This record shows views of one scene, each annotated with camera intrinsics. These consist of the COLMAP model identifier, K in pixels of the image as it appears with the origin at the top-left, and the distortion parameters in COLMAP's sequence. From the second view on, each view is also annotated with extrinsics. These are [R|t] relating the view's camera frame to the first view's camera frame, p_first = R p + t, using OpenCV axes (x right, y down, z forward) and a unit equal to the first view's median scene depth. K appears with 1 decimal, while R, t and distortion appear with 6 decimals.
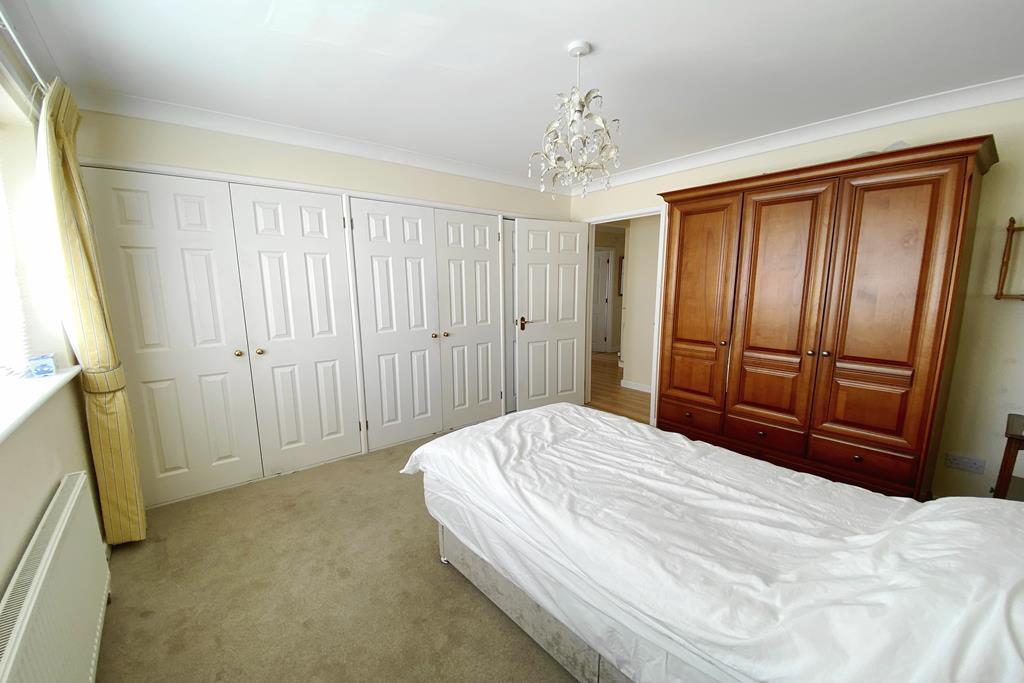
lens RADIAL K [[407.3, 0, 512.0], [0, 407.3, 348.1], [0, 0, 1]] dist [0.010114, -0.015074]
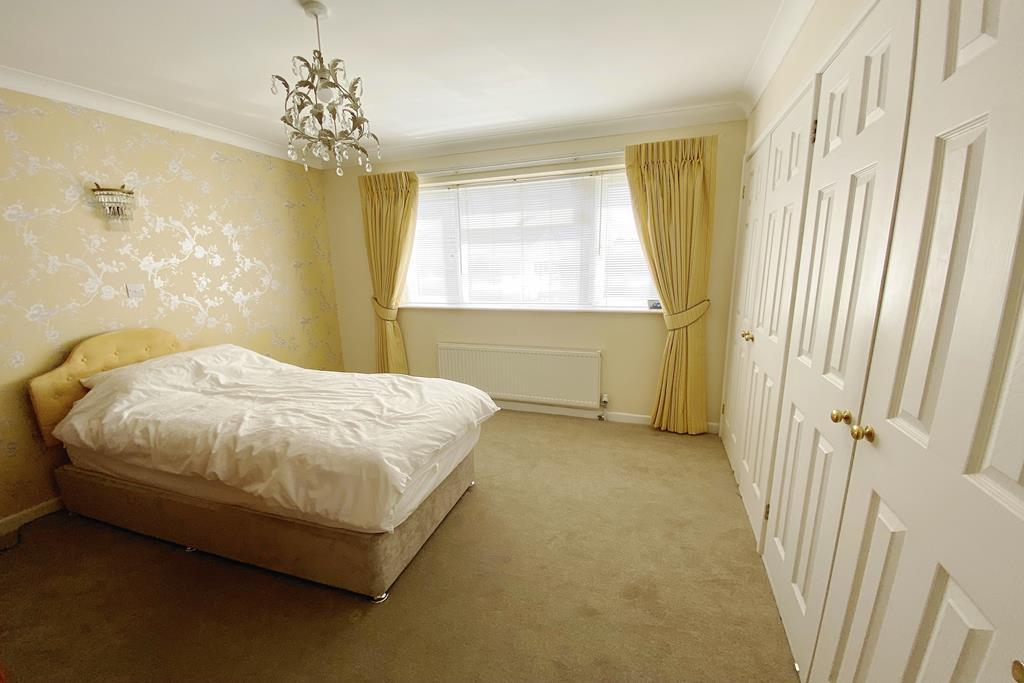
lens RADIAL K [[407.3, 0, 512.0], [0, 407.3, 348.1], [0, 0, 1]] dist [0.010114, -0.015074]
pose [[-0.854926, 0.124874, -0.503496, 0.315396], [-0.063585, 0.938050, 0.340615, -0.316251], [0.514838, 0.323215, -0.794024, 1.970296]]
